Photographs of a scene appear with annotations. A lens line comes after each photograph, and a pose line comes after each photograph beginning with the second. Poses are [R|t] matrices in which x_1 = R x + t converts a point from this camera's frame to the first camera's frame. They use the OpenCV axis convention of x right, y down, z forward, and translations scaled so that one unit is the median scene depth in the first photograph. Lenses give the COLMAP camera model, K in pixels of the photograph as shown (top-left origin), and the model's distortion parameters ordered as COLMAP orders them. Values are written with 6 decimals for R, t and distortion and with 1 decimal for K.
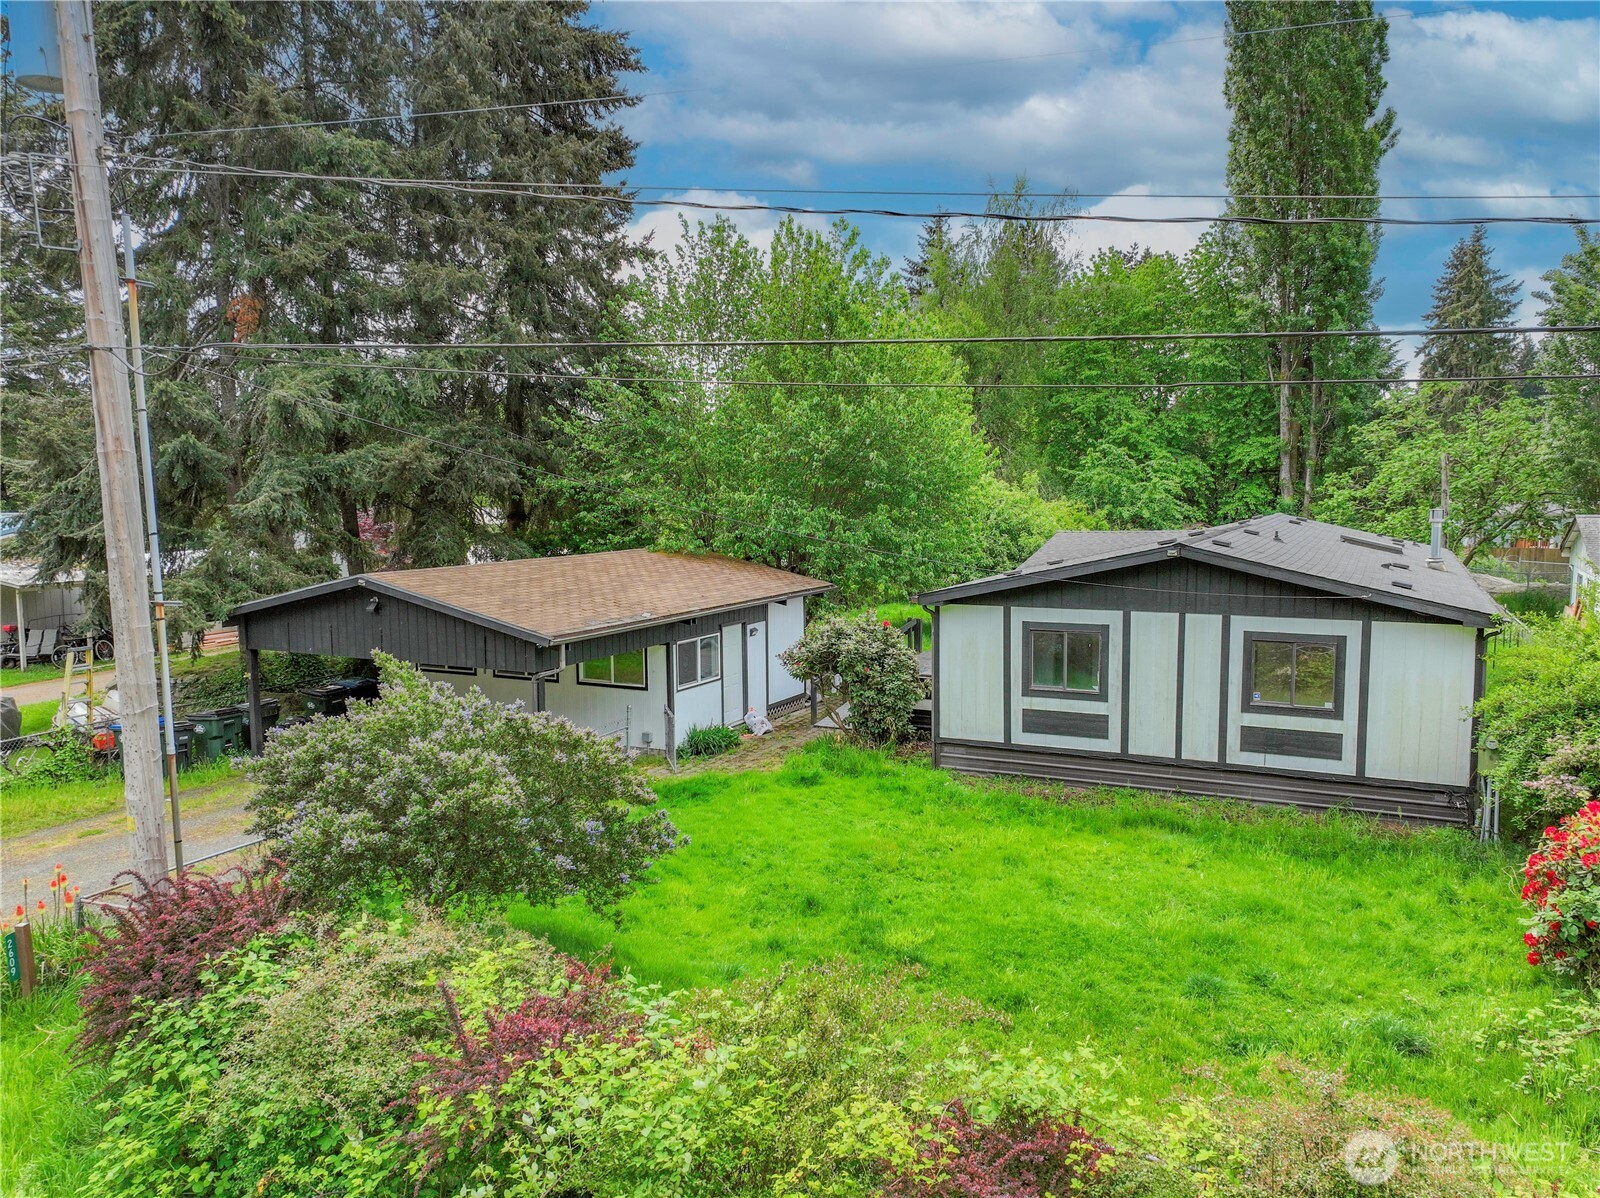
lens RADIAL K [[1143.3, 0, 799.7], [0, 1143.3, 601.6], [0, 0, 1]] dist [0.009747, -0.000007]
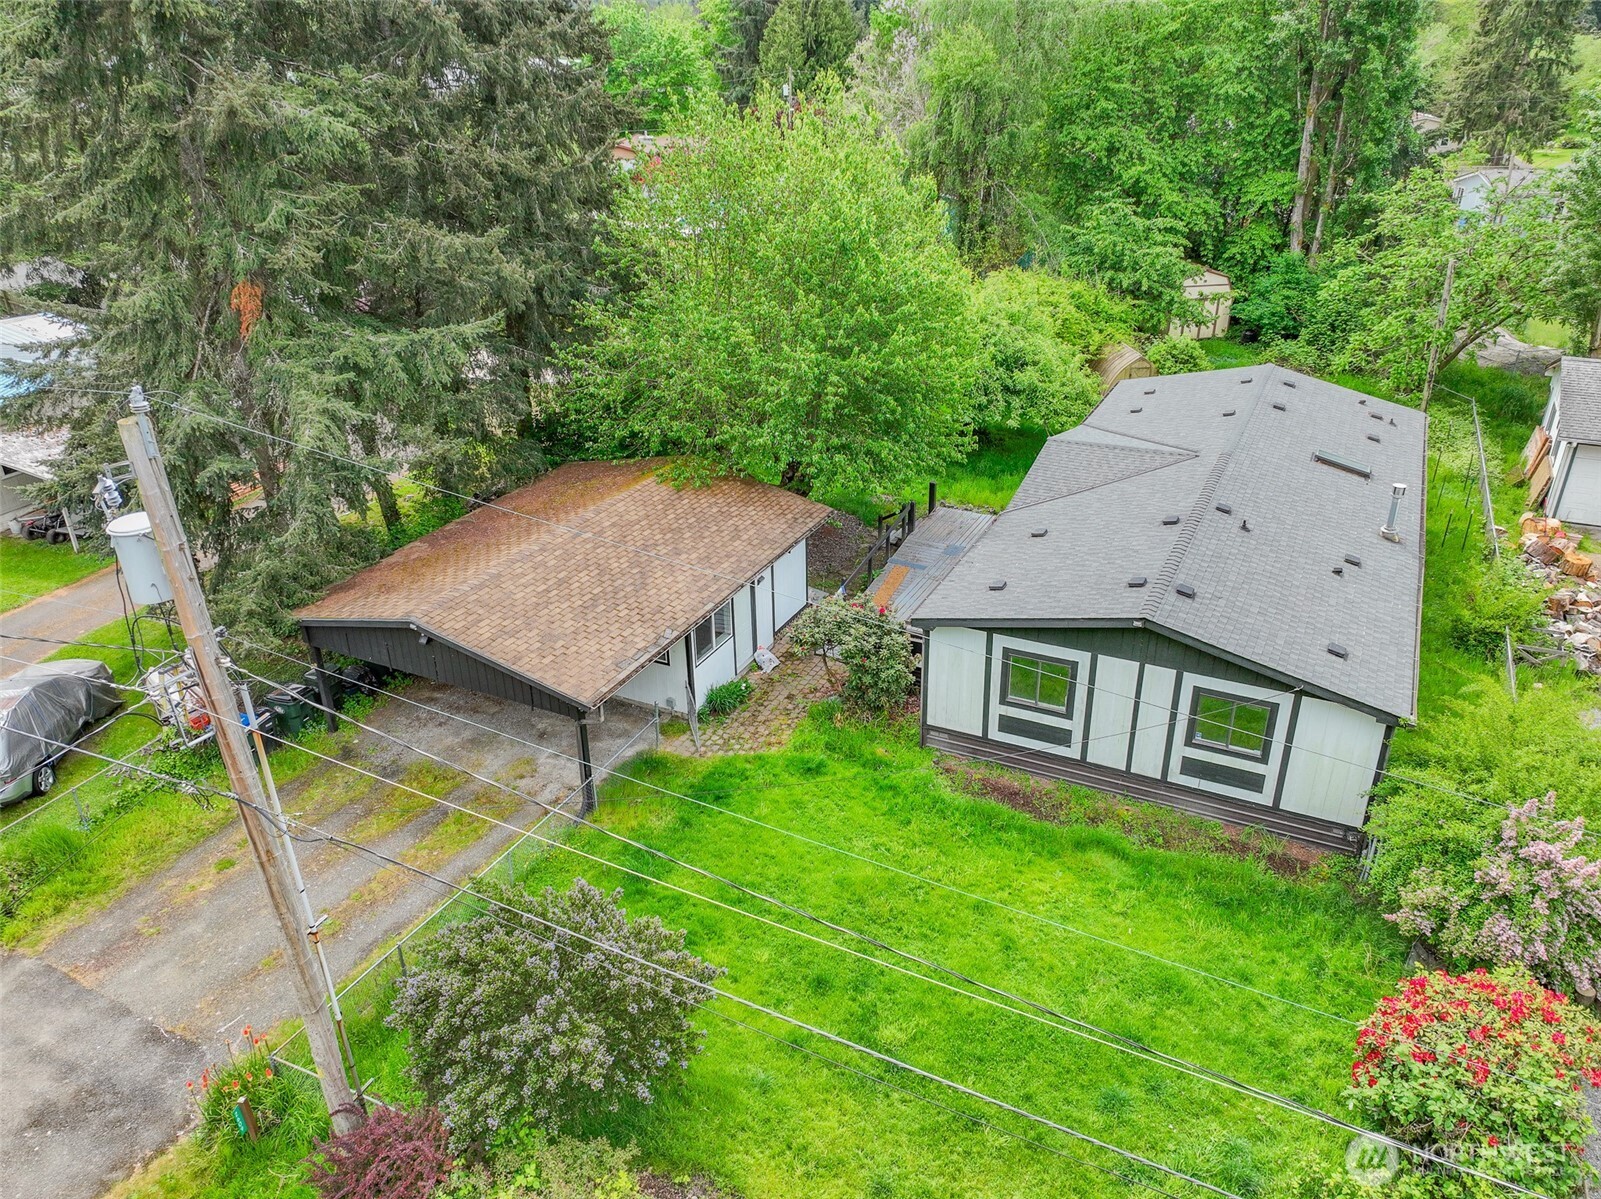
lens RADIAL K [[1144.1, 0, 800.9], [0, 1144.1, 589.5], [0, 0, 1]] dist [0.009747, -0.000007]
pose [[0.999933, -0.010044, 0.005834, -0.010416], [0.007408, 0.938313, 0.345709, -0.423463], [-0.008946, -0.345642, 0.938324, -0.036785]]
